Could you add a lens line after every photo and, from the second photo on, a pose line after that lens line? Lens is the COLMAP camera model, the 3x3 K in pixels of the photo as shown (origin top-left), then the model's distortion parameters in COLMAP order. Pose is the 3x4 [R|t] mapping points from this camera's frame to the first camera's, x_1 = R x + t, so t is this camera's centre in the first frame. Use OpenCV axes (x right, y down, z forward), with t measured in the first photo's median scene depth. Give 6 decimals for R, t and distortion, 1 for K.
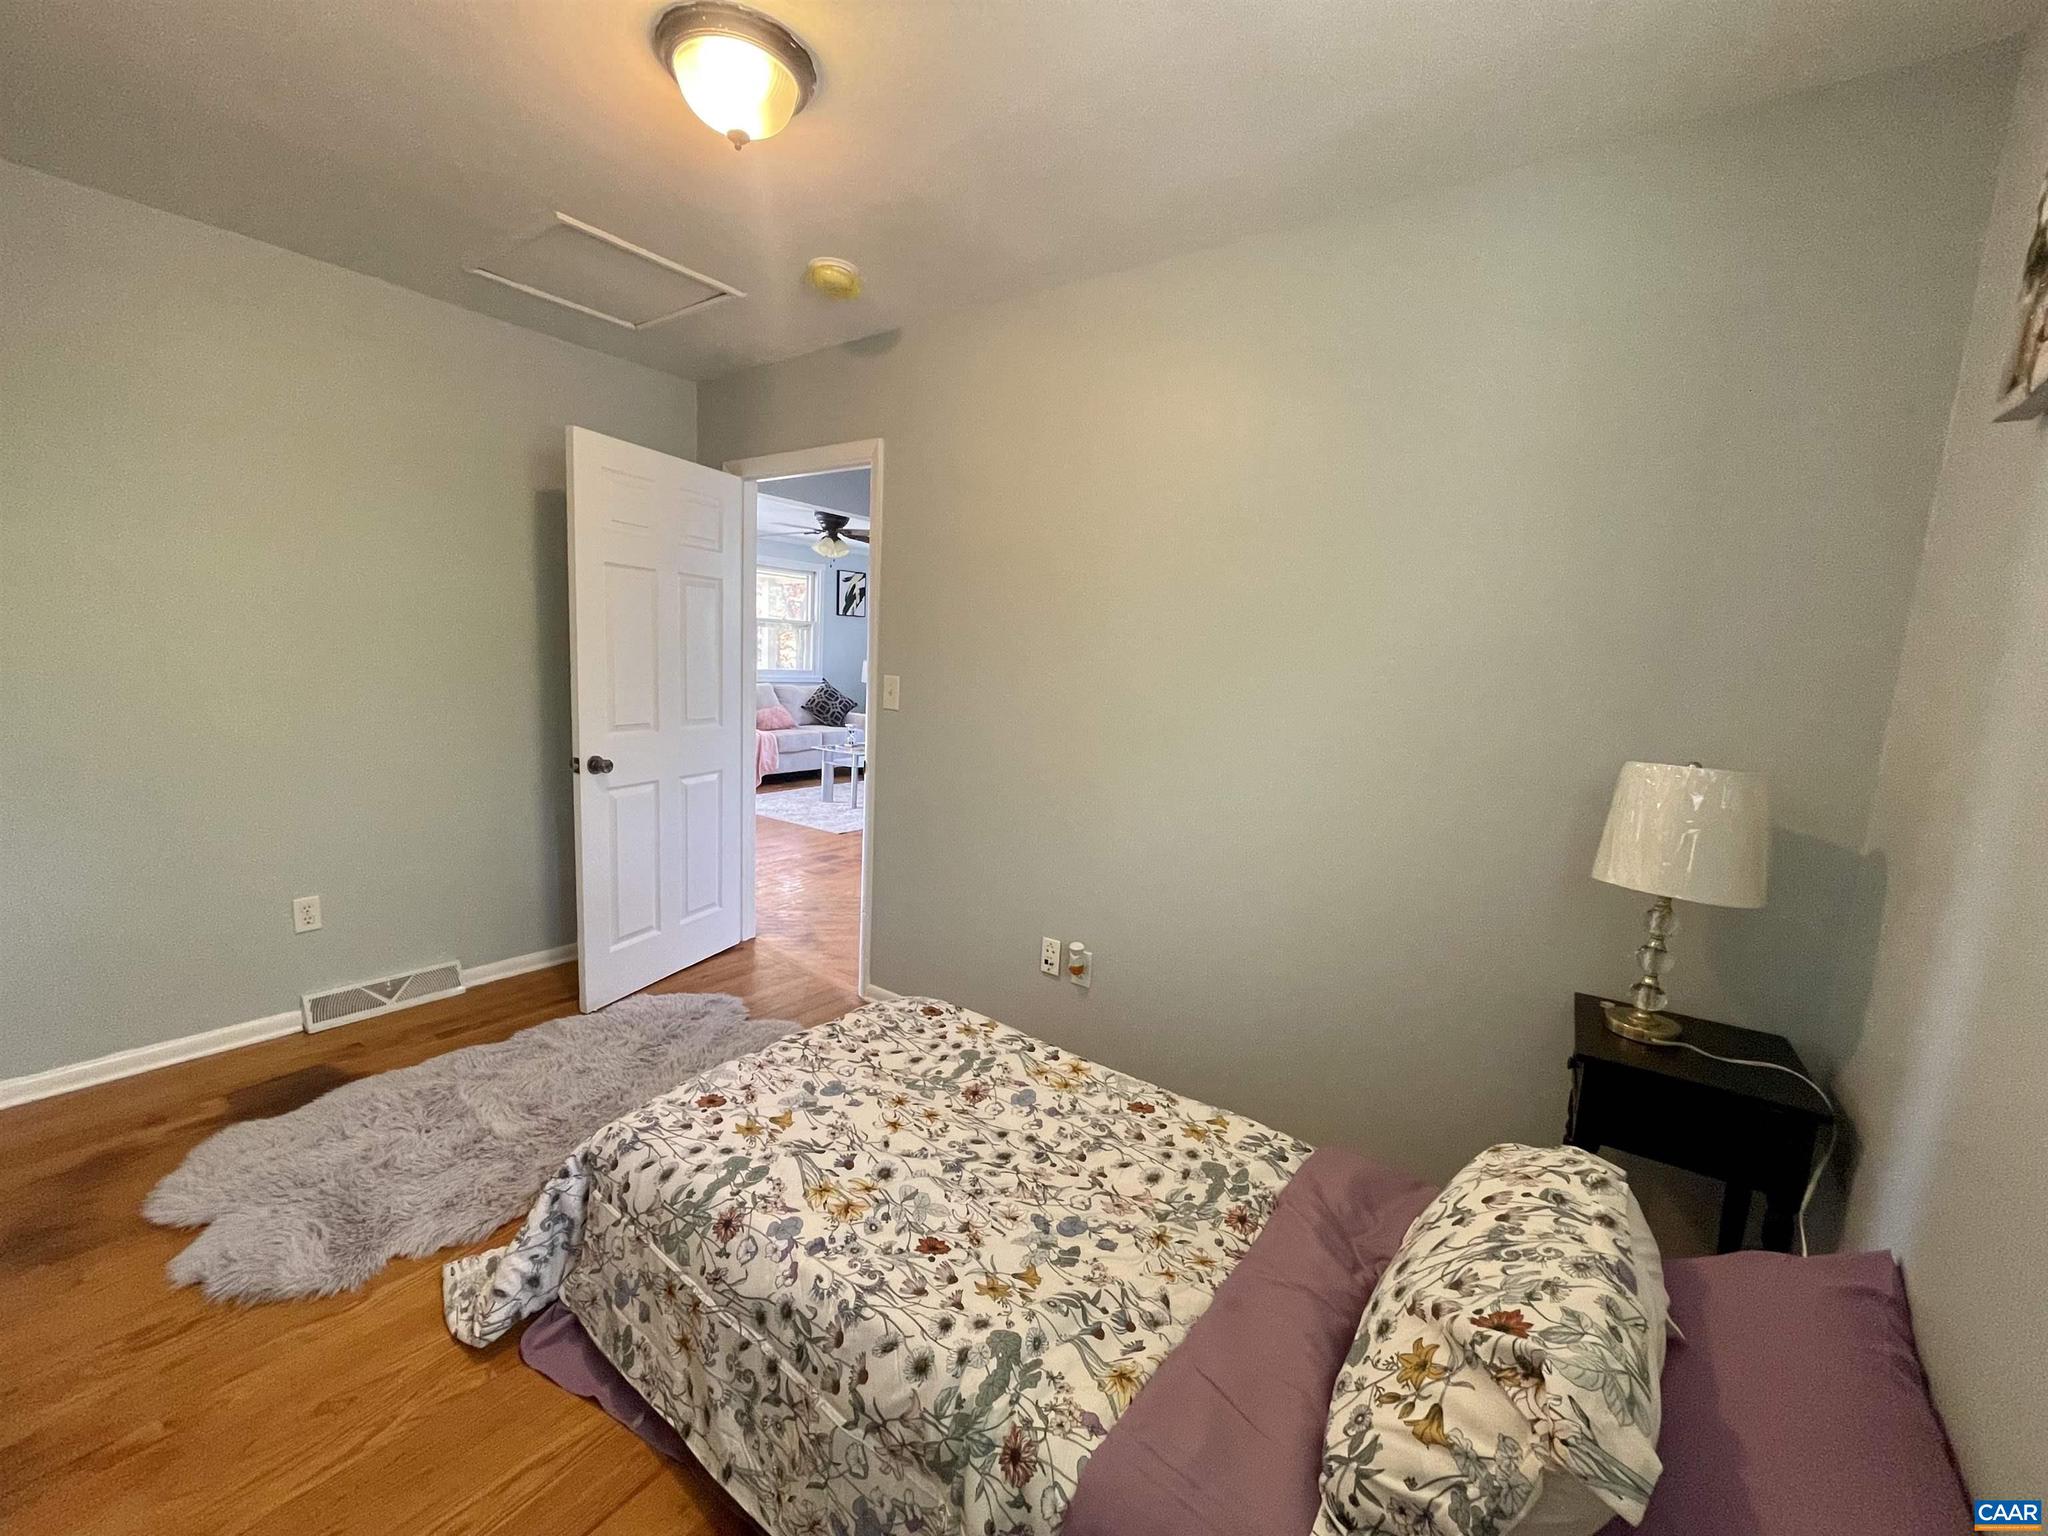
lens RADIAL K [[823.0, 0, 1014.6], [0, 823.0, 764.6], [0, 0, 1]] dist [-0.001236, -0.000442]
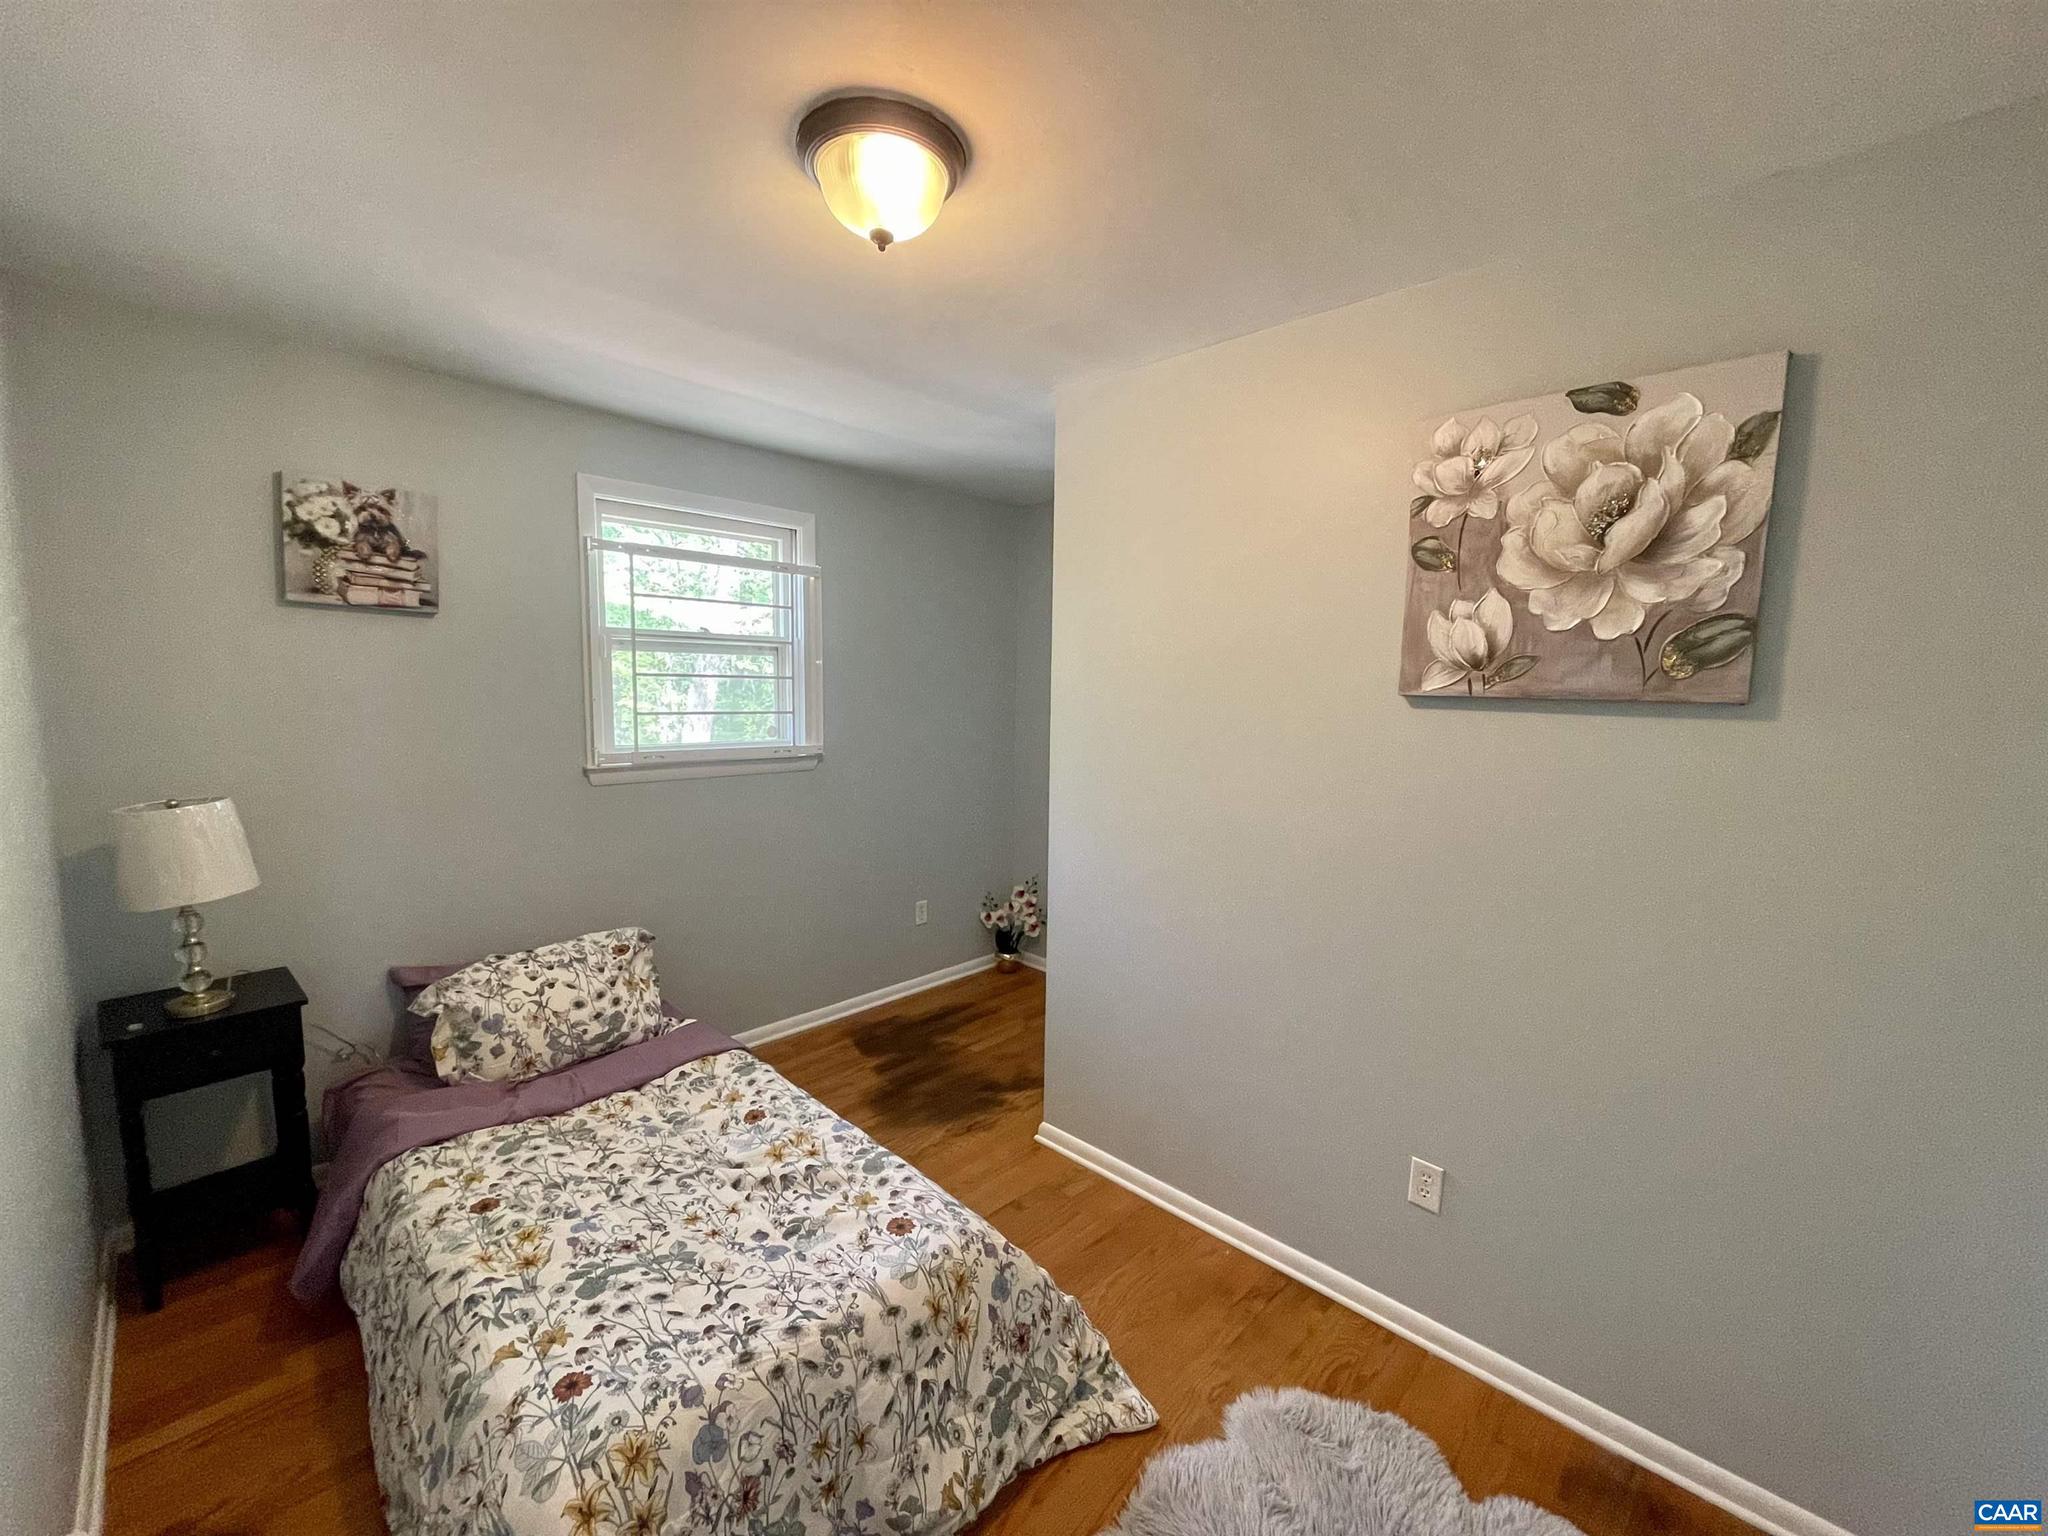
lens RADIAL K [[823.0, 0, 1026.1], [0, 823.0, 773.0], [0, 0, 1]] dist [-0.001236, -0.000442]
pose [[-0.990178, -0.084097, 0.111690, -0.562372], [-0.053903, 0.966736, 0.250031, -0.374895], [-0.129001, 0.241555, -0.961774, 1.741963]]
